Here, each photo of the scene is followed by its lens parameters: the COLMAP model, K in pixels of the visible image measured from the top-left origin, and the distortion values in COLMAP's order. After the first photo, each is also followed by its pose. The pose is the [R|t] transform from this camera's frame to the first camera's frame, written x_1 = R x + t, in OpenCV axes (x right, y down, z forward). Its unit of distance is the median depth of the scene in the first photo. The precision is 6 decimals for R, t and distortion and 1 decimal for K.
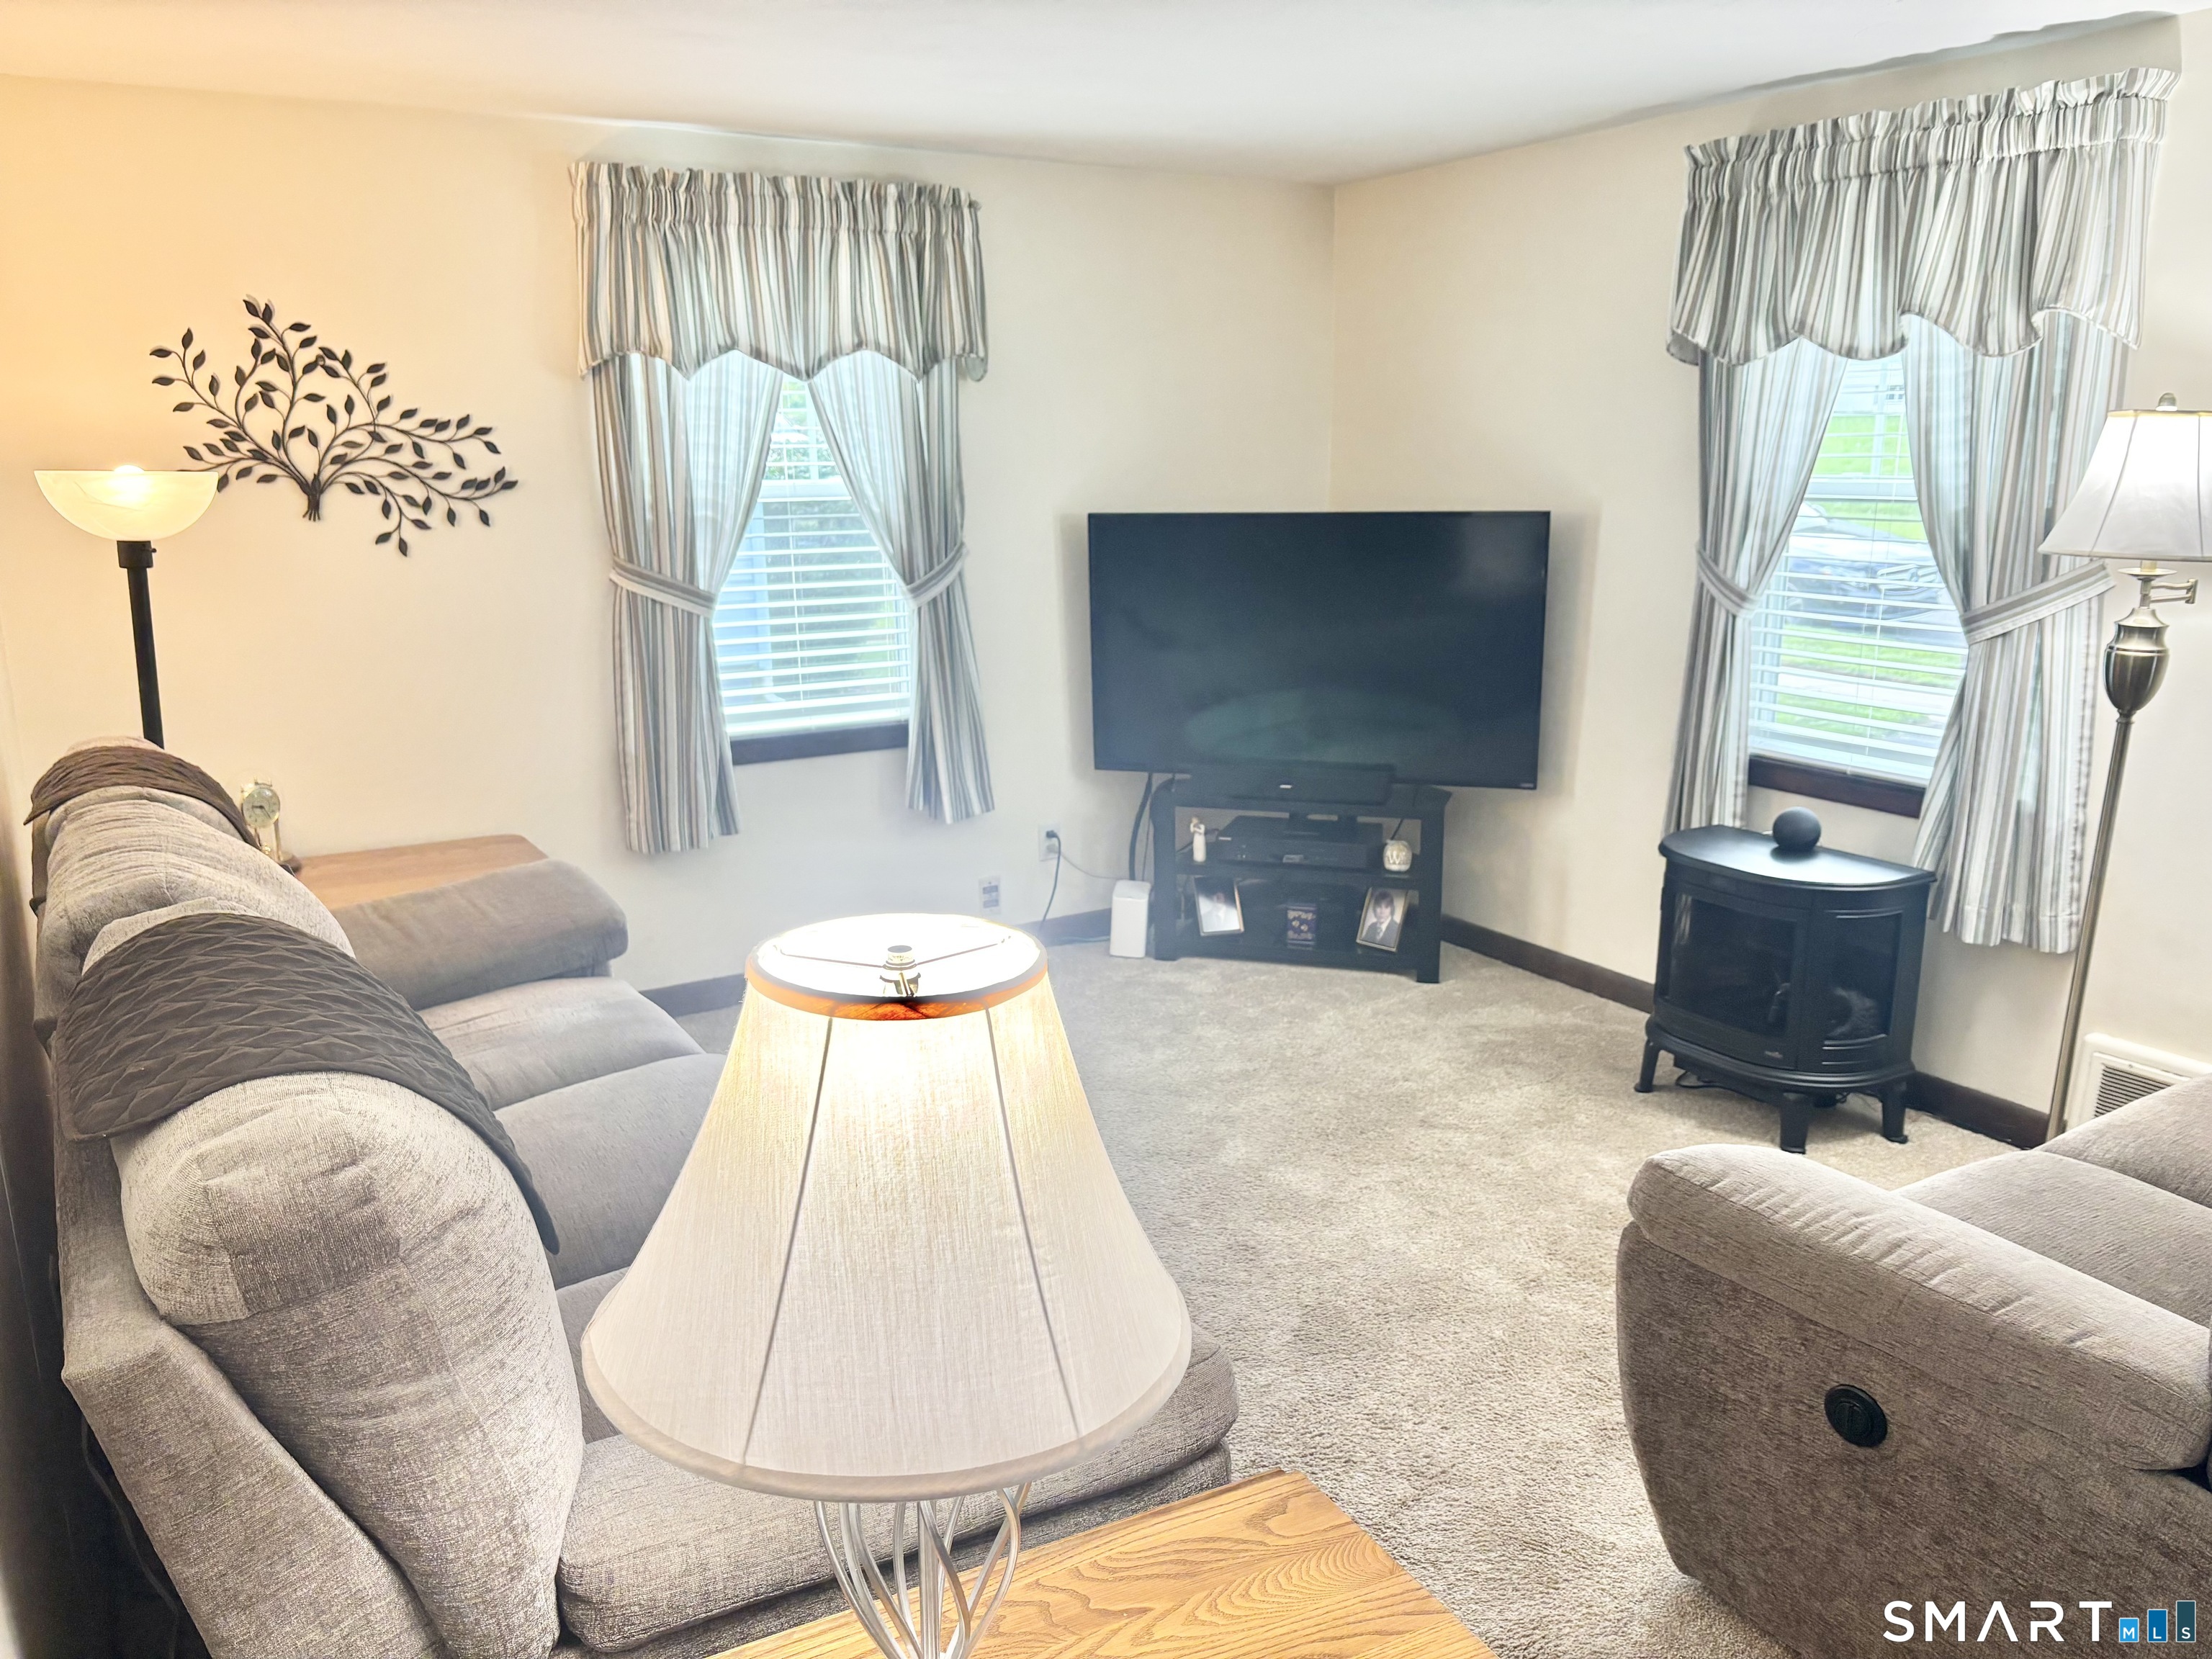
lens RADIAL K [[1664.1, 0, 1084.7], [0, 1664.1, 843.6], [0, 0, 1]] dist [0.008001, 0.003325]
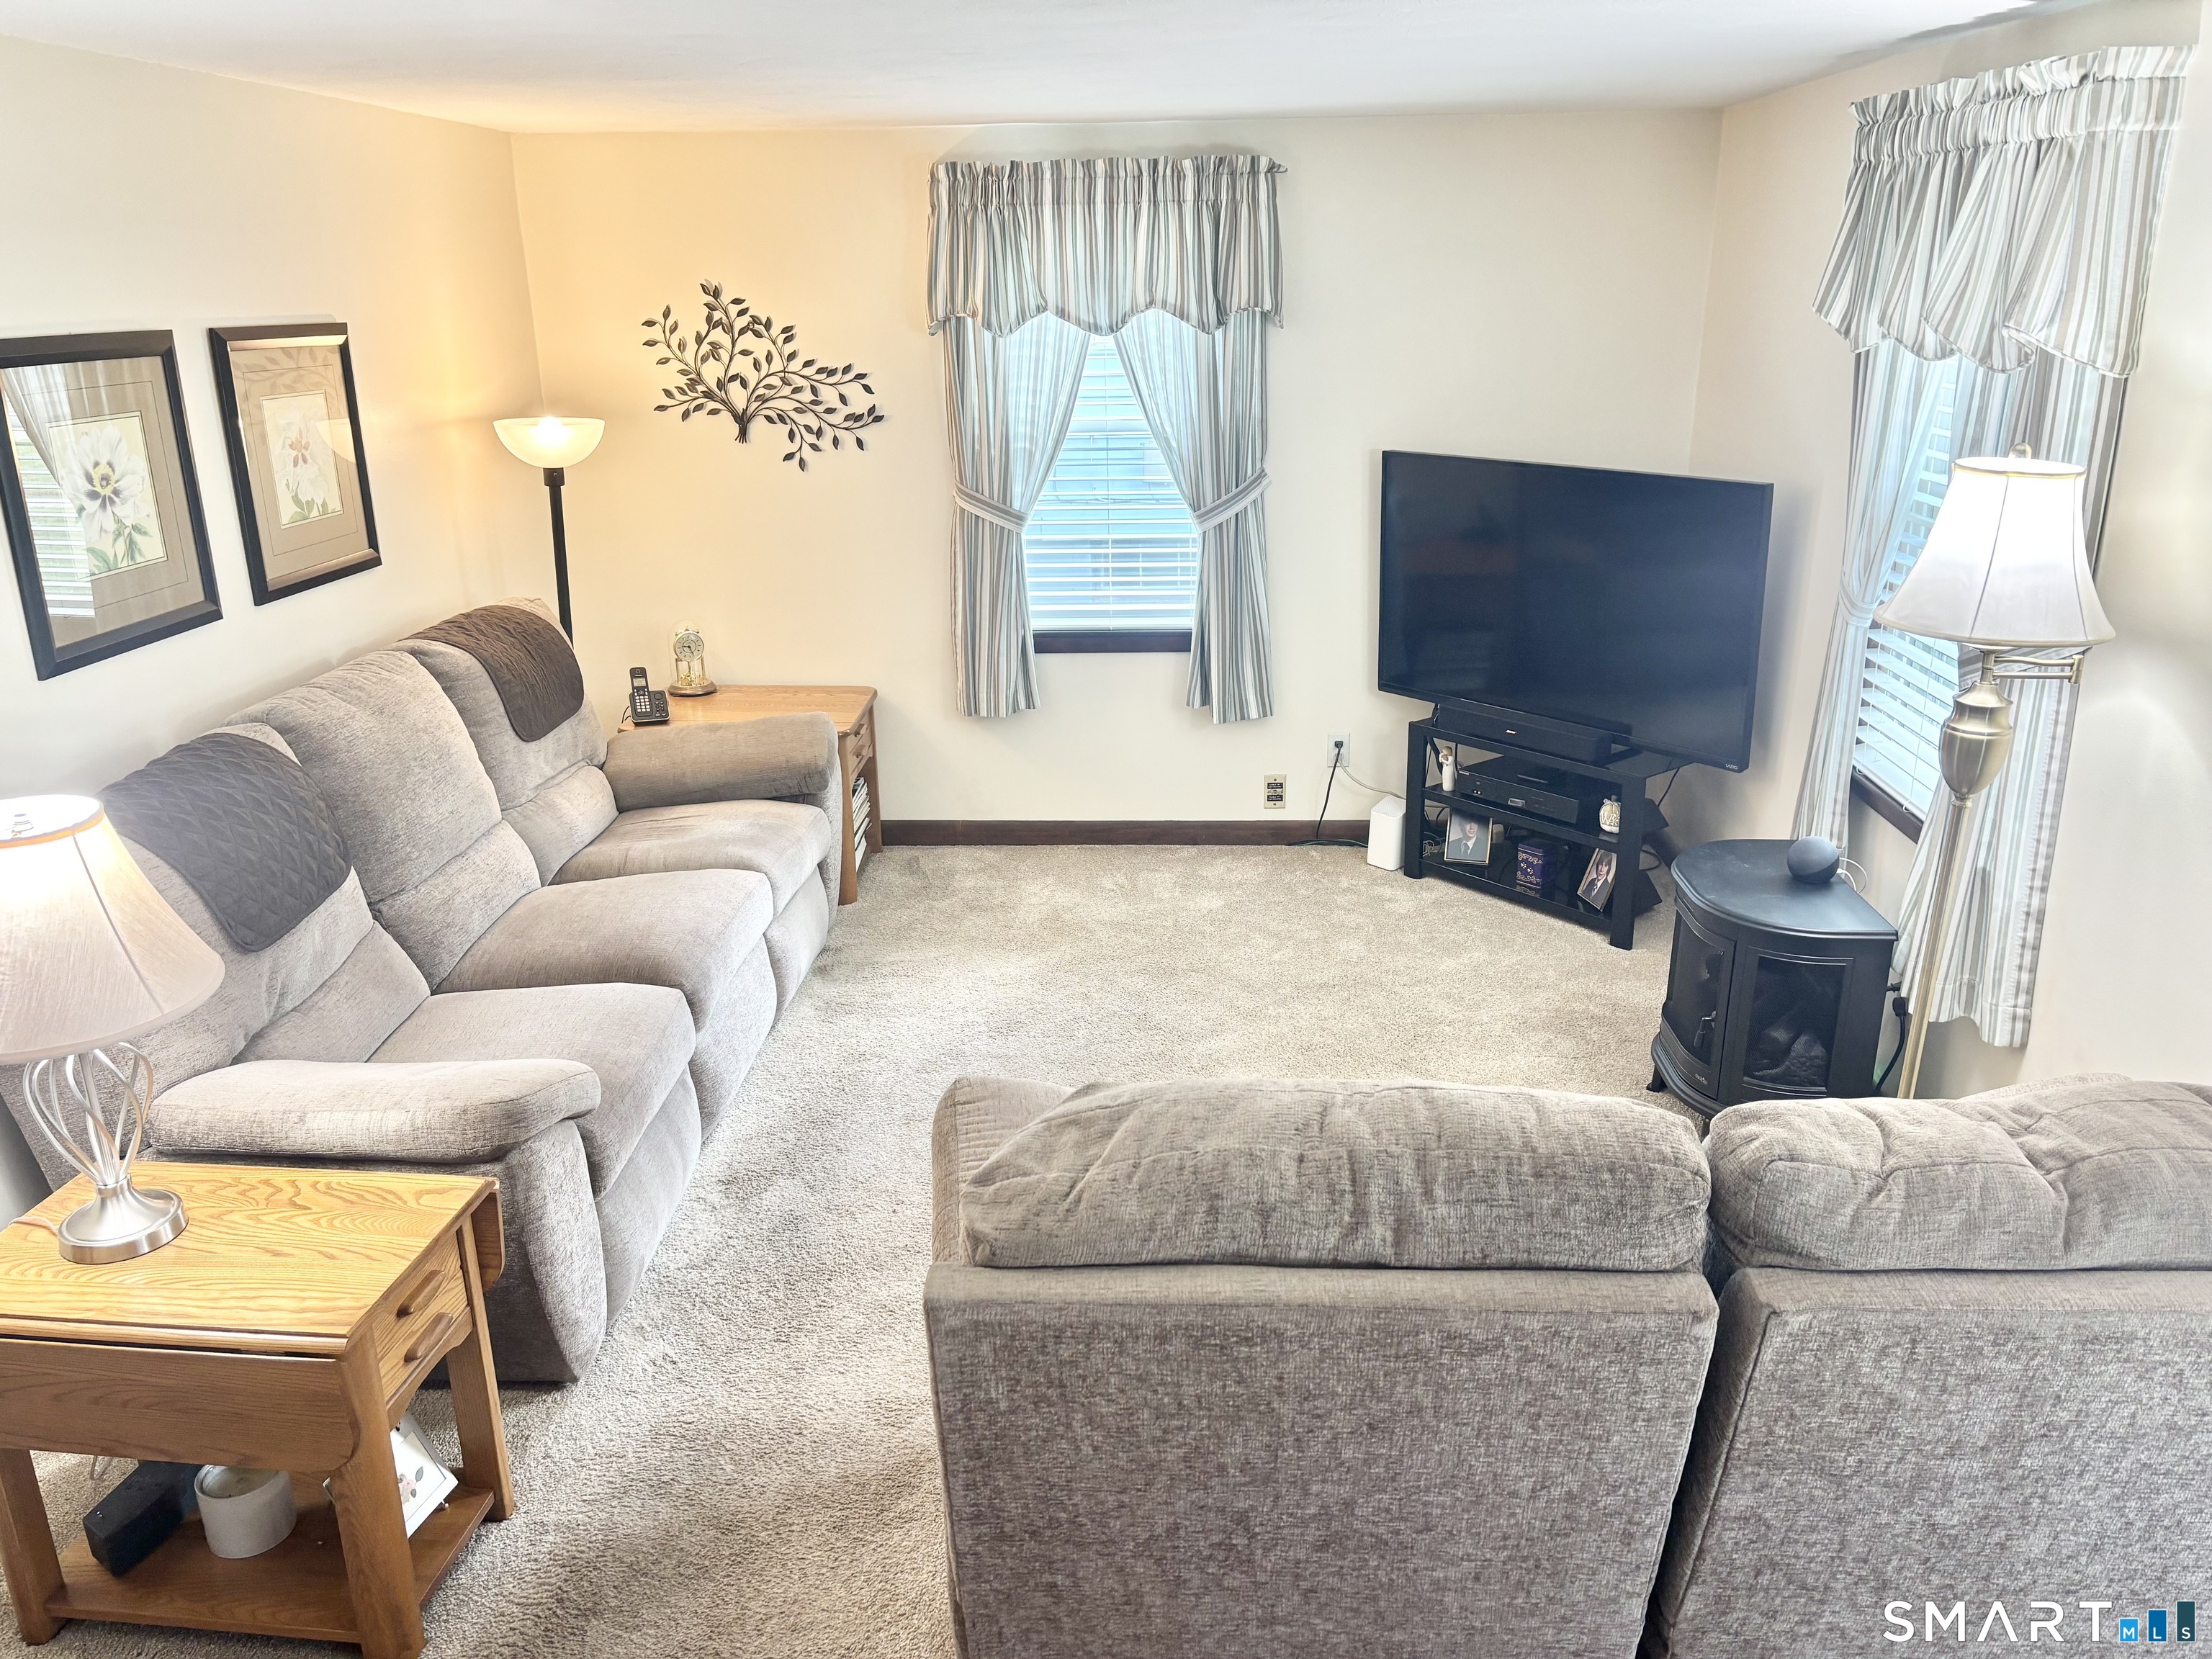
lens RADIAL K [[1664.1, 0, 1102.0], [0, 1664.1, 849.0], [0, 0, 1]] dist [0.008001, 0.003325]
pose [[0.830181, 0.180034, -0.527624, 0.545949], [-0.123280, 0.982276, 0.141196, -0.090858], [0.543692, -0.052173, 0.837662, -0.008781]]
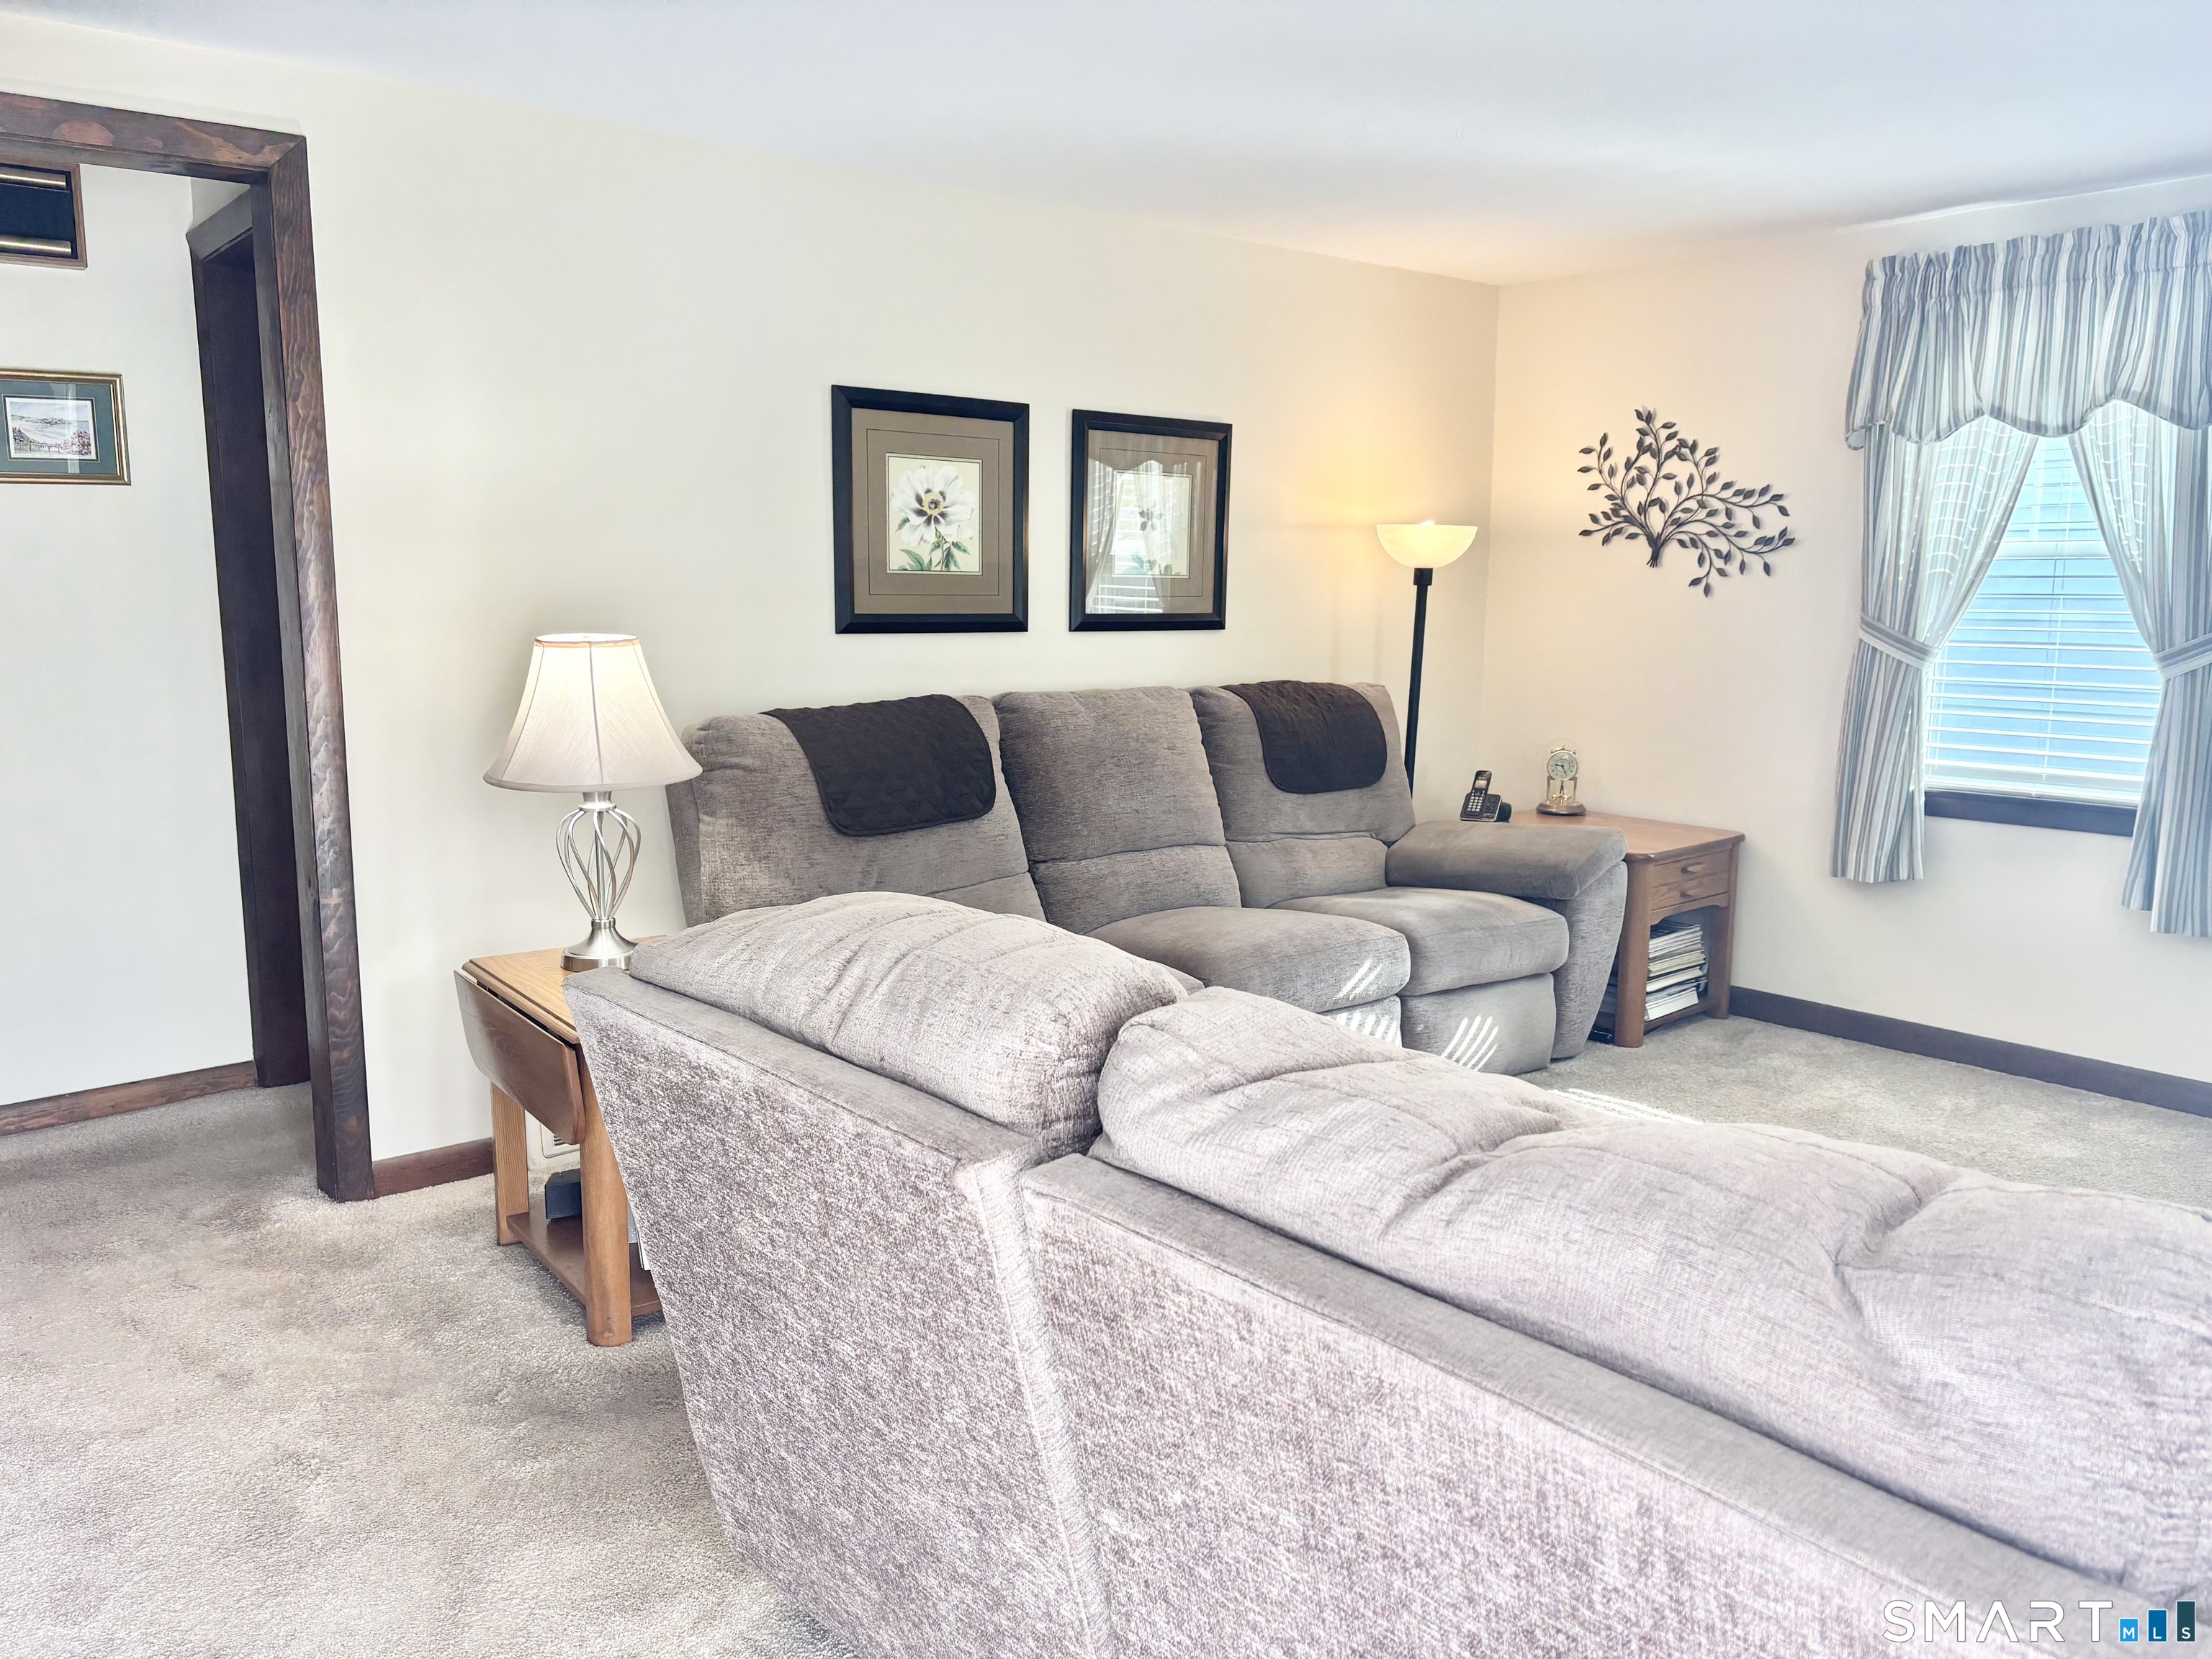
lens RADIAL K [[1664.1, 0, 1086.4], [0, 1664.1, 832.4], [0, 0, 1]] dist [0.008001, 0.003325]
pose [[0.144251, 0.163237, -0.975984, 0.779076], [-0.234377, 0.963871, 0.126570, -0.048695], [0.961384, 0.210490, 0.177298, 0.352569]]
